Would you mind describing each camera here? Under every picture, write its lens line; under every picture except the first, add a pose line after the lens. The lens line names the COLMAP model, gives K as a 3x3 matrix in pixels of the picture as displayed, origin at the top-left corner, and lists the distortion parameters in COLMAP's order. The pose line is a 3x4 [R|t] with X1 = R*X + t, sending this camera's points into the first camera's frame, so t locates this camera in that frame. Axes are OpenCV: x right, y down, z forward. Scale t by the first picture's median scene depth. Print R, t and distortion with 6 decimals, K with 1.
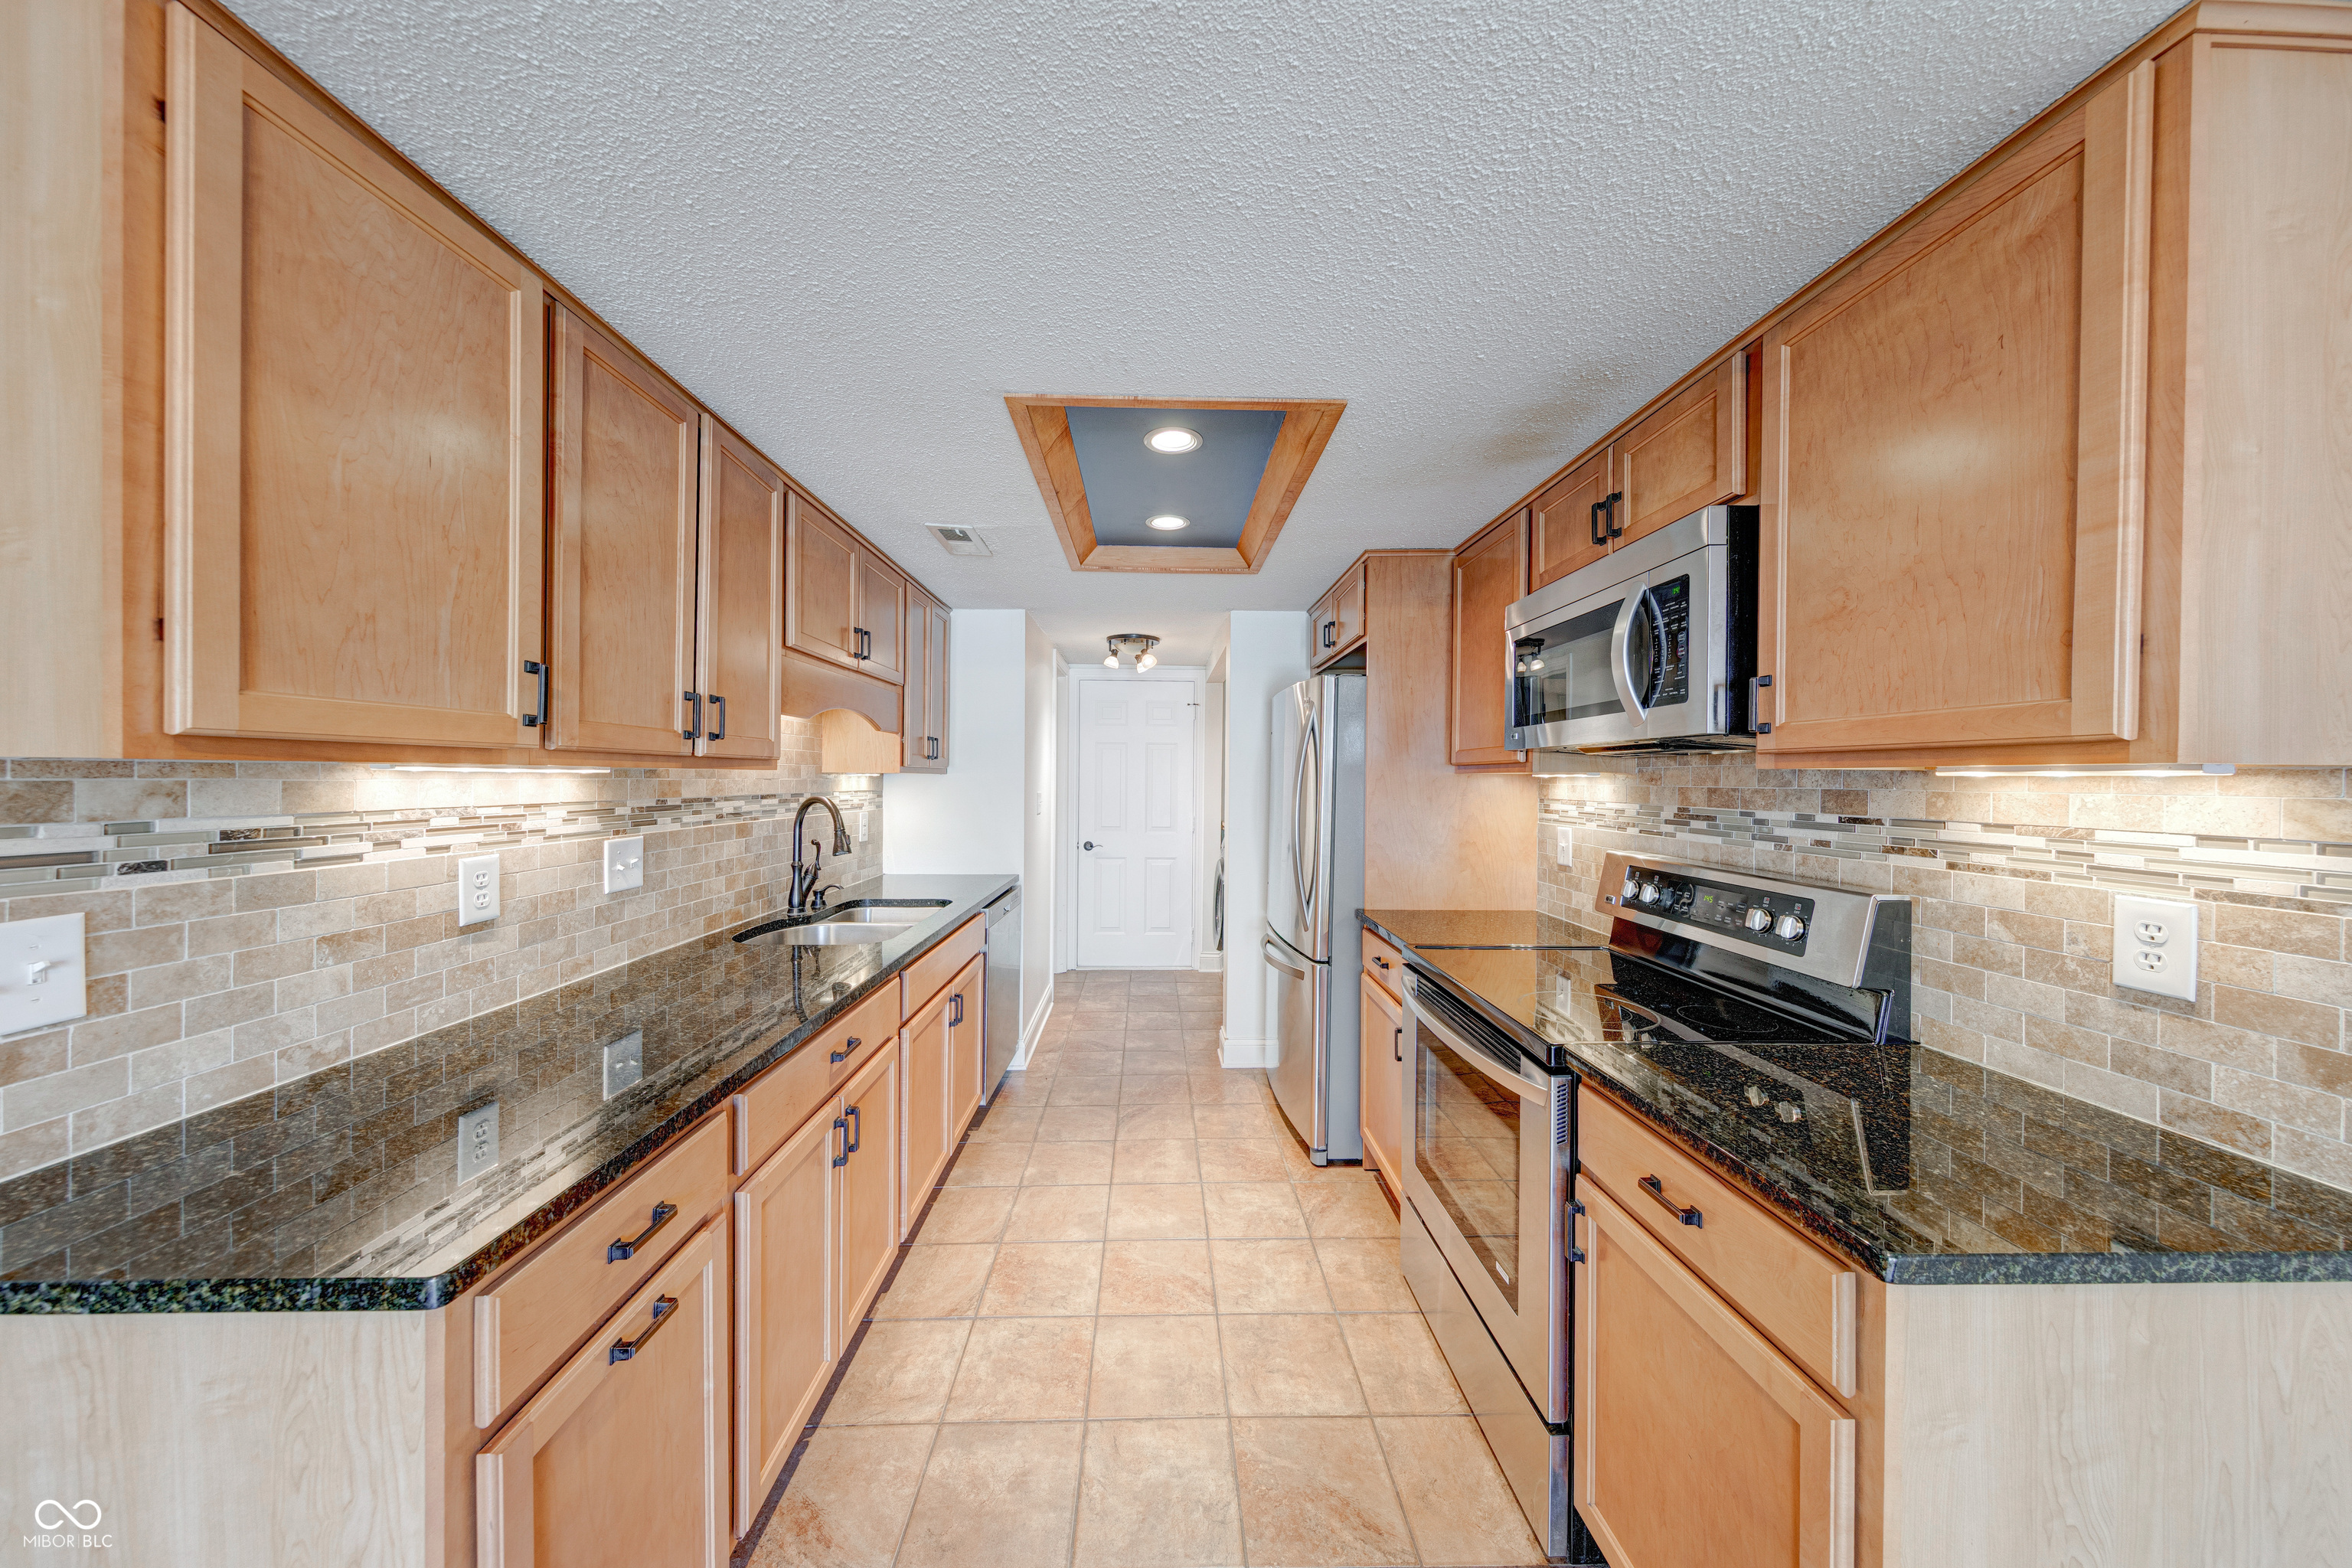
lens RADIAL K [[731.5, 0, 1152.3], [0, 731.5, 781.2], [0, 0, 1]] dist [0.000493, -0.000102]
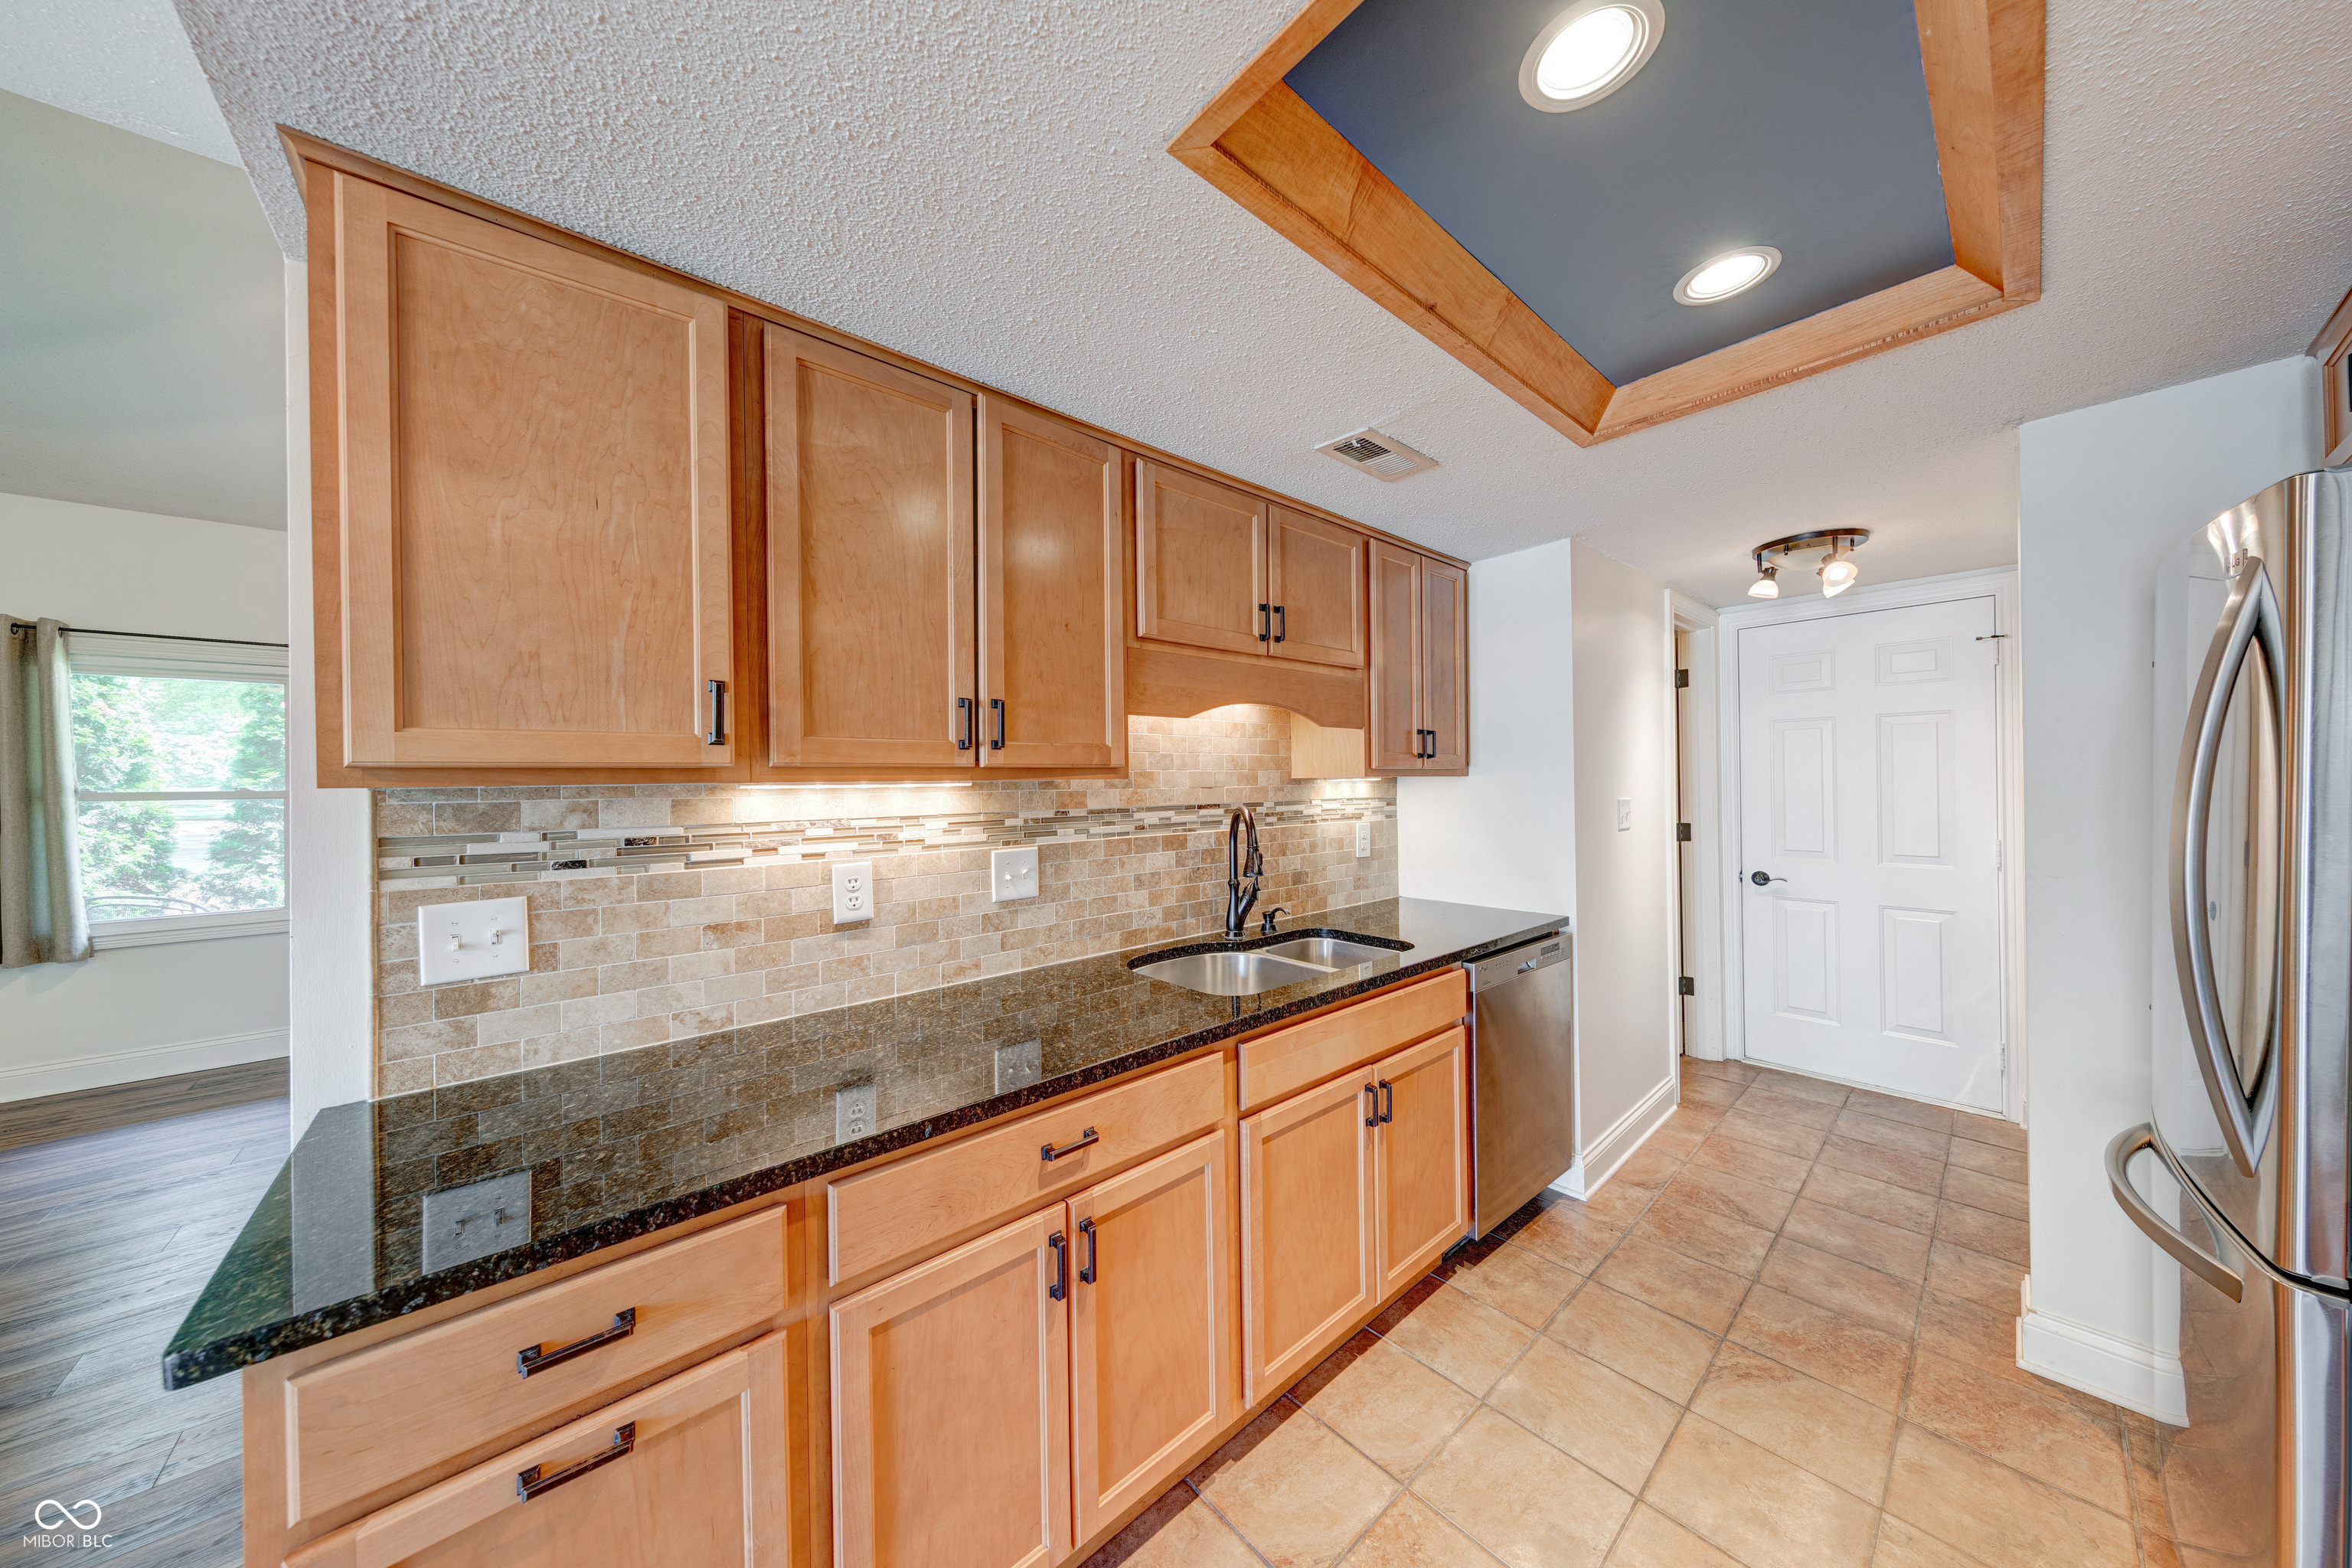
lens RADIAL K [[734.9, 0, 1177.9], [0, 734.9, 782.0], [0, 0, 1]] dist [0.004885, -0.000106]
pose [[0.657324, -0.018703, -0.753376, 0.312285], [0.017169, 0.999804, -0.009841, -0.002435], [0.753413, -0.006466, 0.657516, 0.756293]]
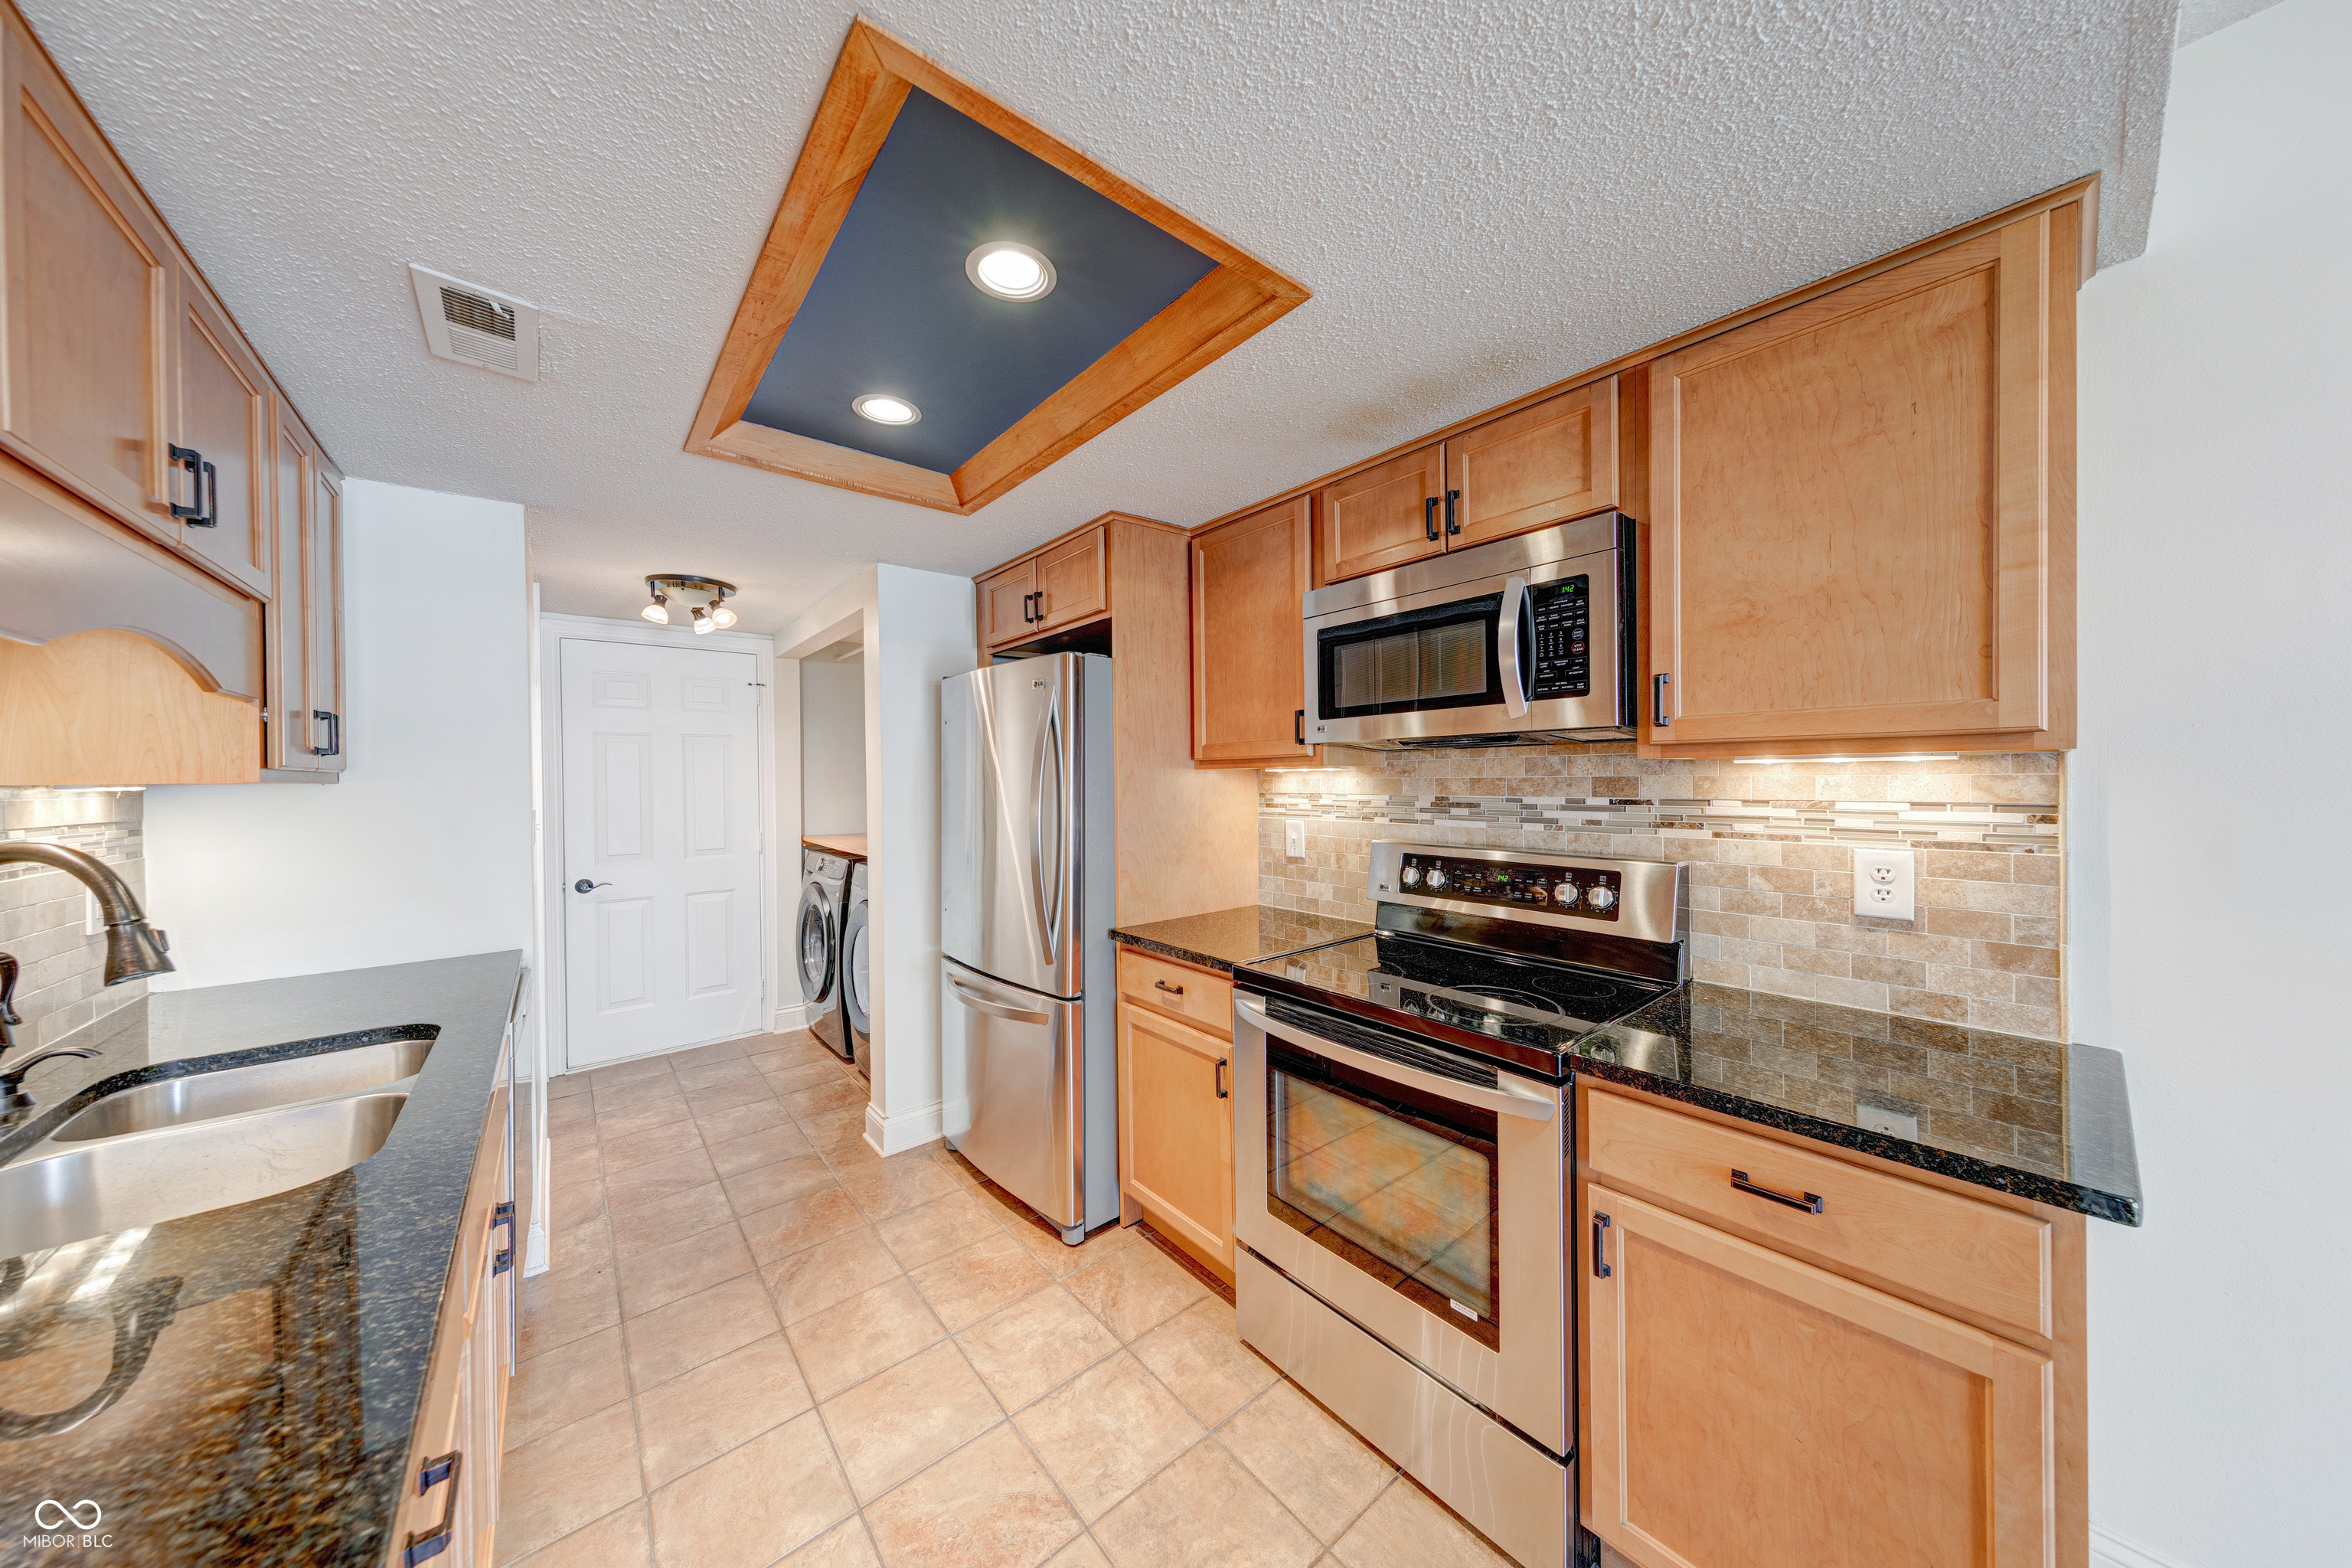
lens RADIAL K [[749.1, 0, 1153.7], [0, 749.1, 782.0], [0, 0, 1]] dist [0.005796, -0.000134]
pose [[0.782426, -0.022435, 0.622340, -0.473684], [0.021810, 0.999725, 0.008620, -0.007705], [-0.622362, 0.006829, 0.782700, 0.595136]]
